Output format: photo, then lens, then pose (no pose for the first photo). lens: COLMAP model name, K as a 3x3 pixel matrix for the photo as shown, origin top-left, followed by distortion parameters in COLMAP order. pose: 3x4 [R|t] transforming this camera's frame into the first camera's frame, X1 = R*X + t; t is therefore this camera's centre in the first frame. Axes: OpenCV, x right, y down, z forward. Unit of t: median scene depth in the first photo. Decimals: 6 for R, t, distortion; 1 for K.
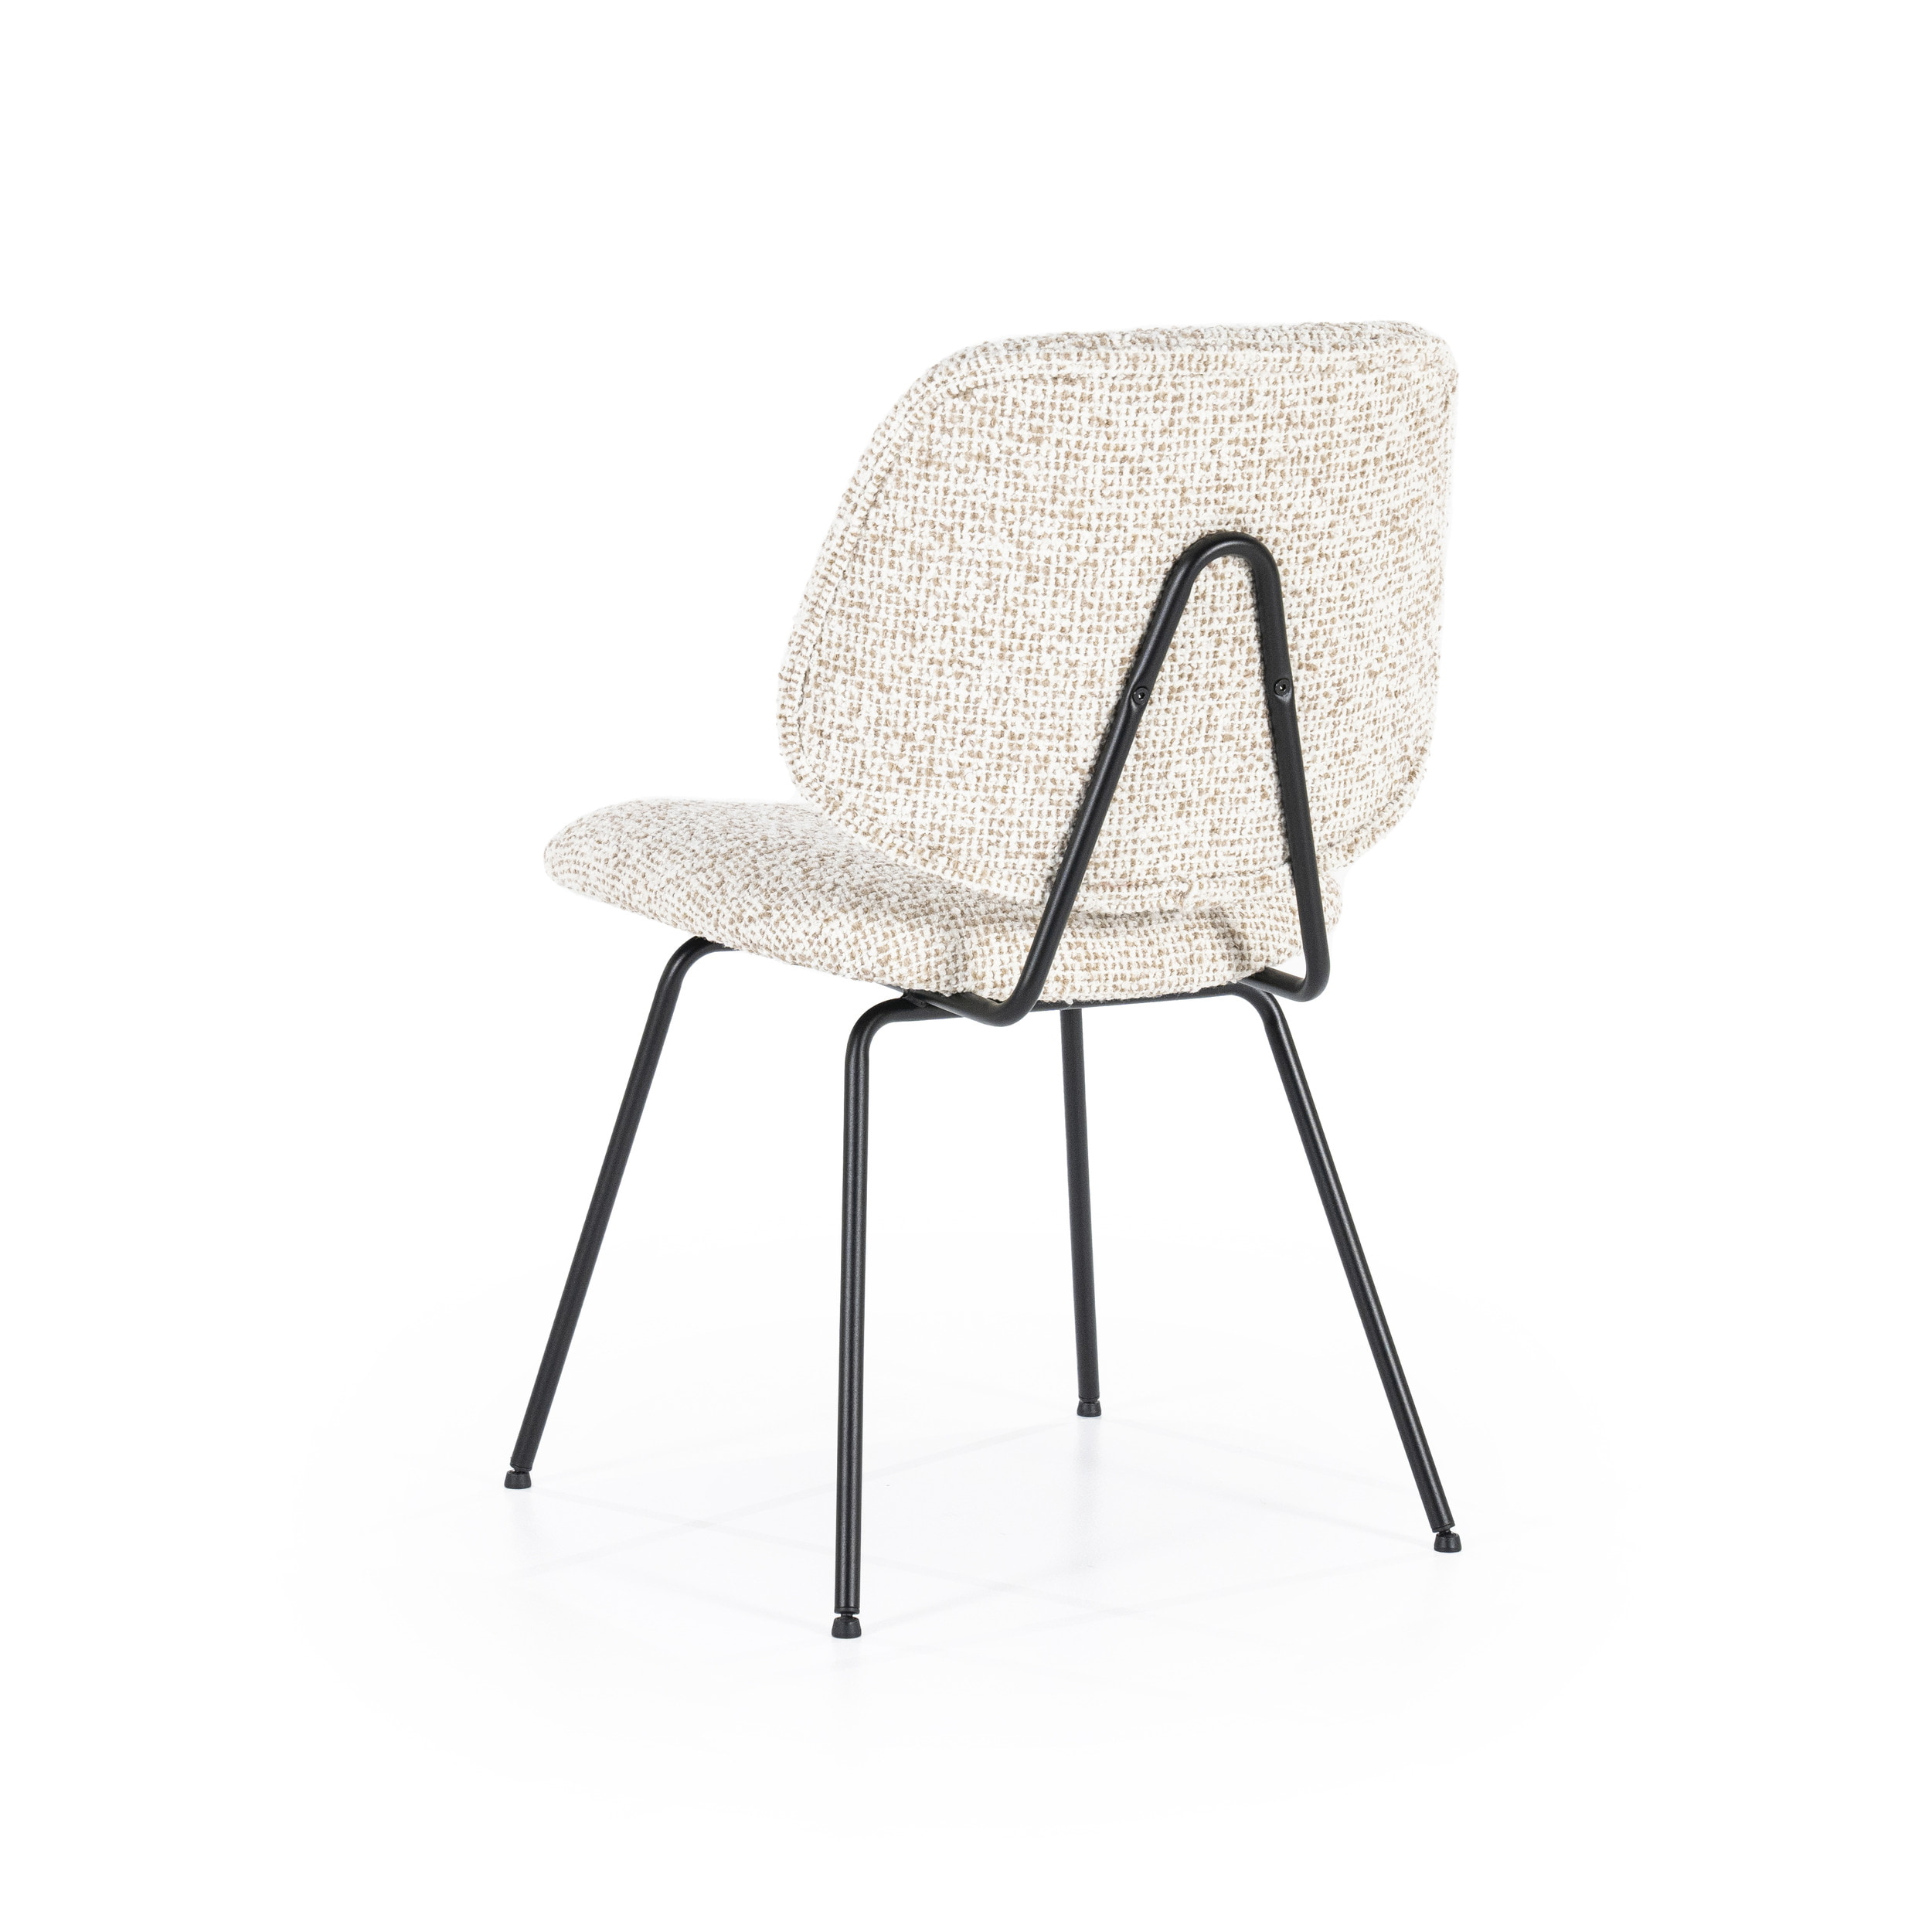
lens RADIAL K [[5620.2, 0, 966.0], [0, 5620.2, 966.0], [0, 0, 1]] dist [0.269926, 0.550332]
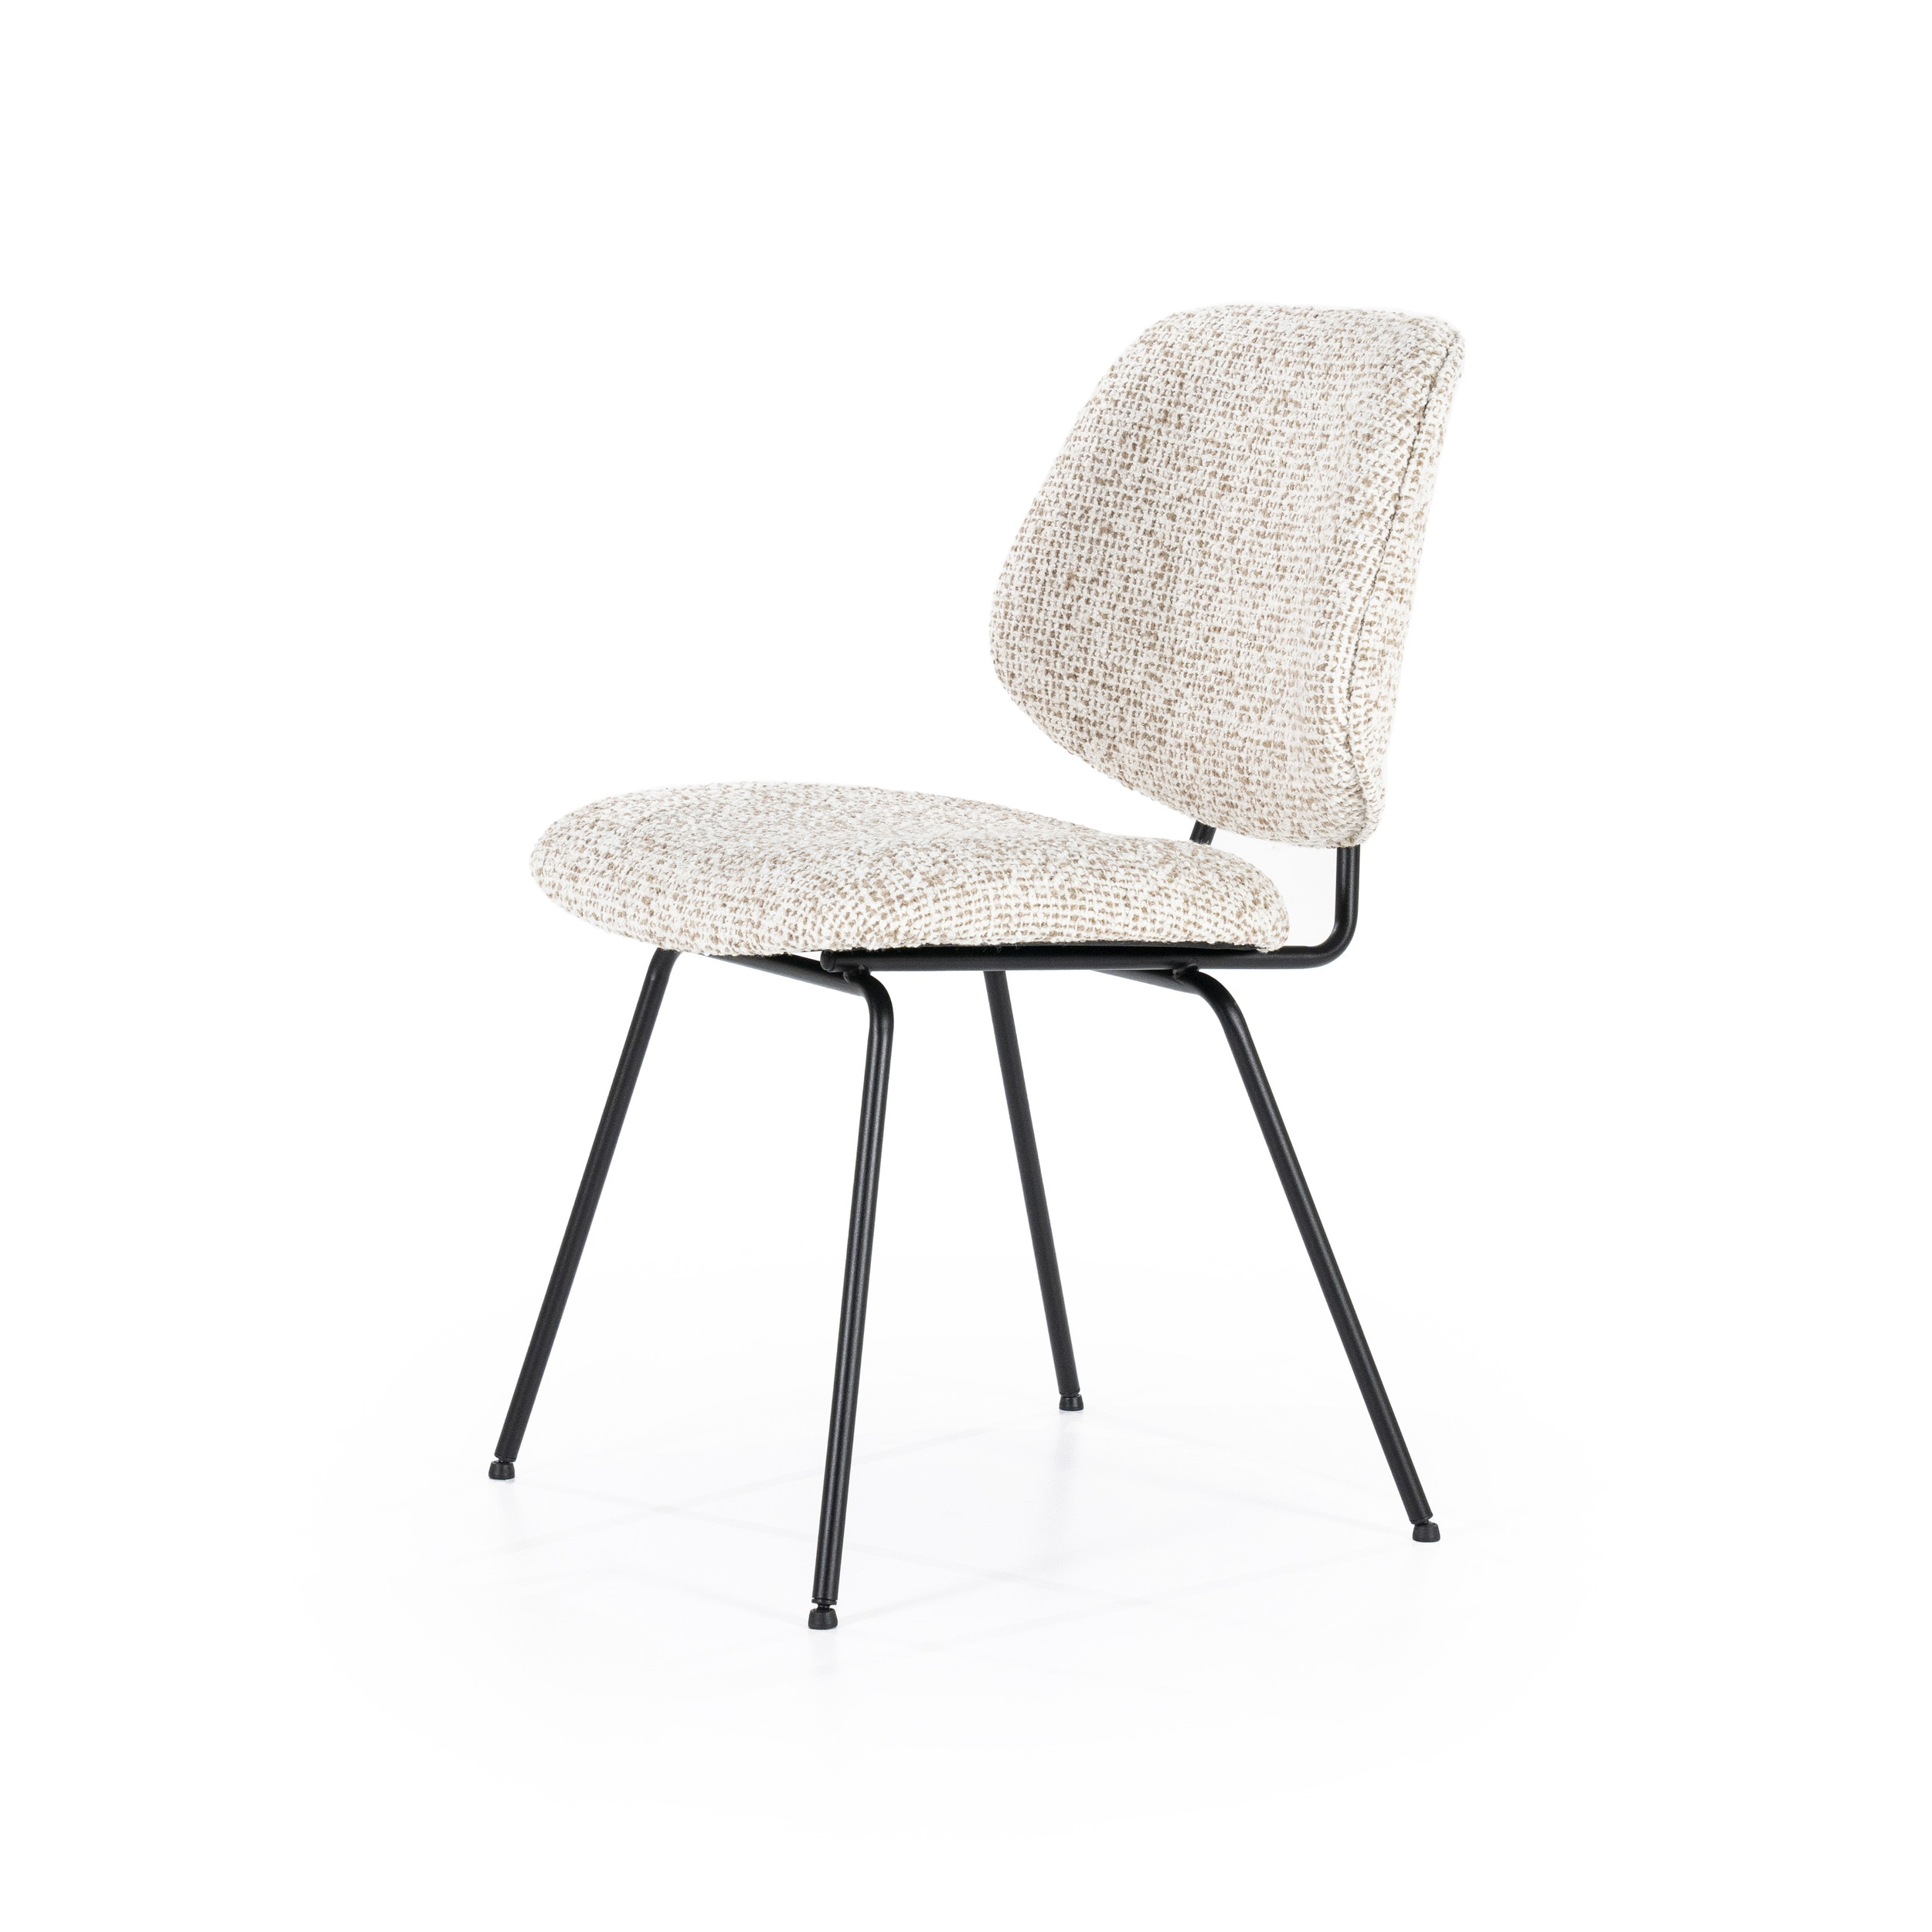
lens RADIAL K [[5620.2, 0, 966.0], [0, 5620.2, 966.0], [0, 0, 1]] dist [0.269926, 0.550332]
pose [[0.001590, -0.143112, 0.989705, -1.086437], [0.134626, 0.980727, 0.141597, -0.154709], [-0.990895, 0.133015, 0.020826, 1.068882]]
